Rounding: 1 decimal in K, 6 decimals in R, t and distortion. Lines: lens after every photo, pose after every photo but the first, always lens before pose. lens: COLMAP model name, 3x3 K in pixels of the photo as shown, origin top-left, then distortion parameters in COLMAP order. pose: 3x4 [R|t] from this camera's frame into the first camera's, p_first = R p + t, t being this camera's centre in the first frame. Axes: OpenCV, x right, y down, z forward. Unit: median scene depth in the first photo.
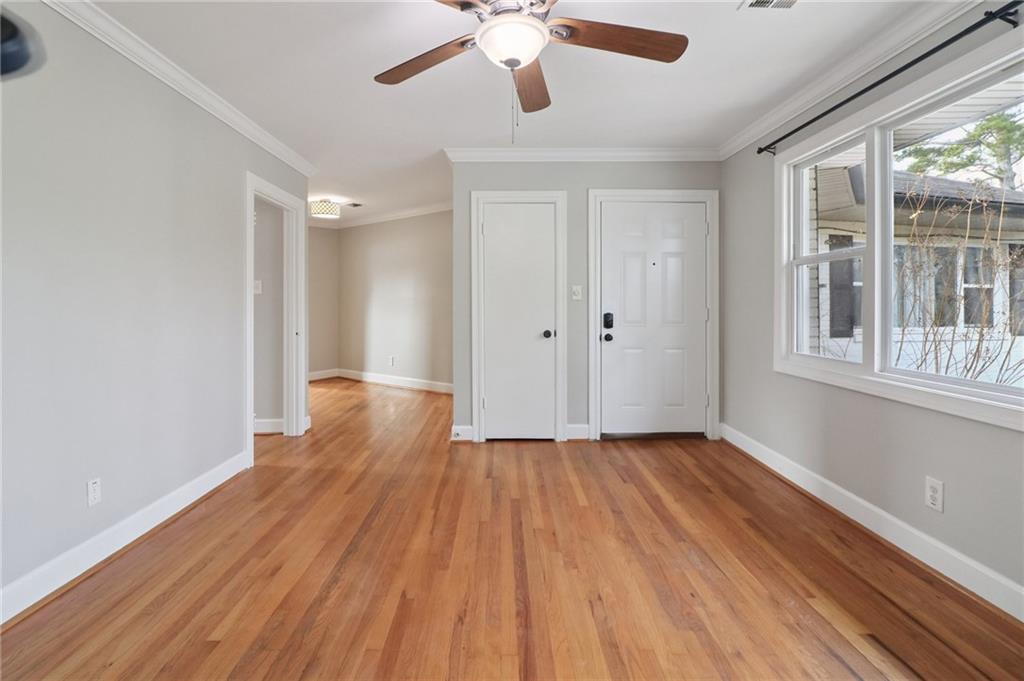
lens RADIAL K [[485.2, 0, 499.5], [0, 485.2, 302.8], [0, 0, 1]] dist [0.002653, -0.012039]
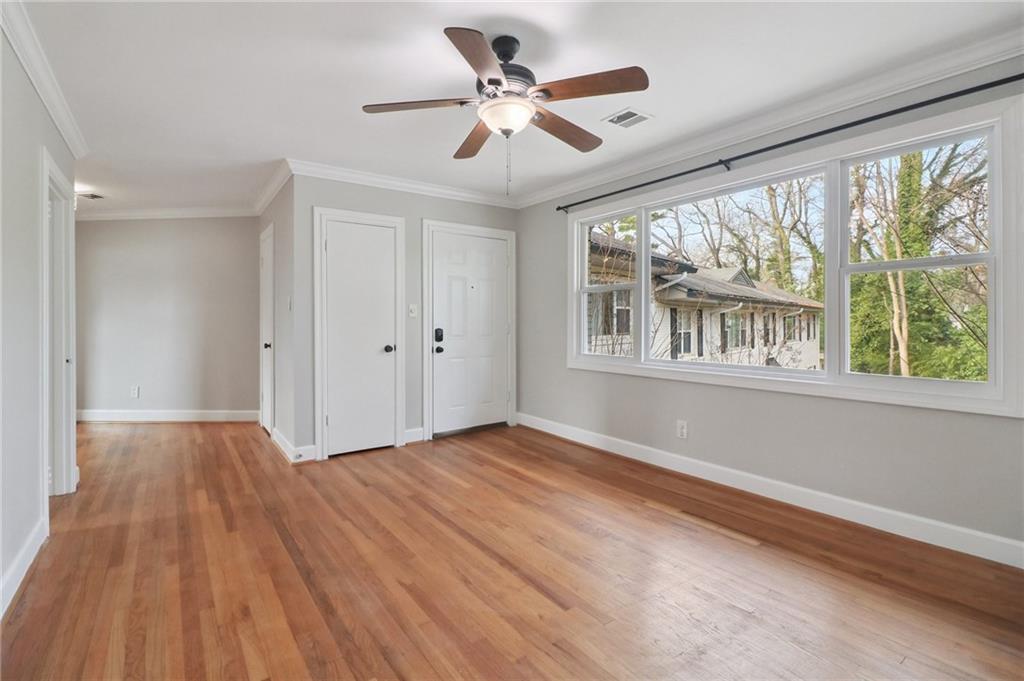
lens RADIAL K [[475.6, 0, 502.7], [0, 475.6, 313.0], [0, 0, 1]] dist [0.002005, -0.011108]
pose [[0.816550, 0.005130, 0.577252, -0.390628], [0.003666, 0.999894, -0.014071, 0.002681], [-0.577263, 0.013606, 0.816445, -0.012929]]
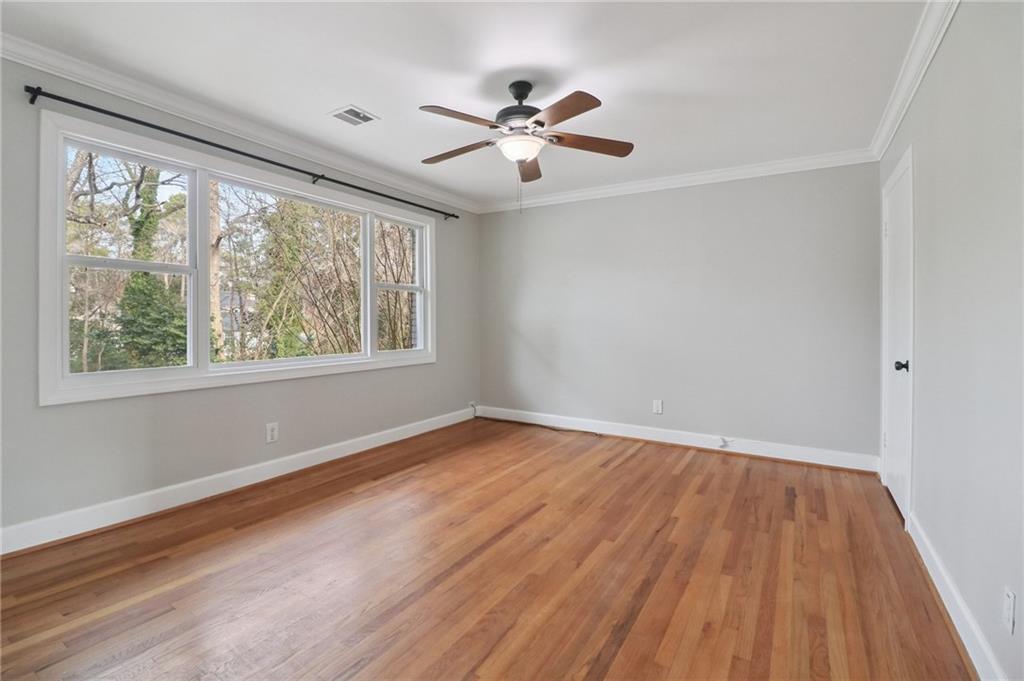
lens RADIAL K [[469.4, 0, 507.6], [0, 469.4, 321.1], [0, 0, 1]] dist [0.002671, -0.010379]
pose [[-0.850285, -0.008877, 0.526248, -0.396156], [-0.009532, 0.999953, 0.001466, 0.006825], [-0.526236, -0.003770, -0.850330, 1.264806]]
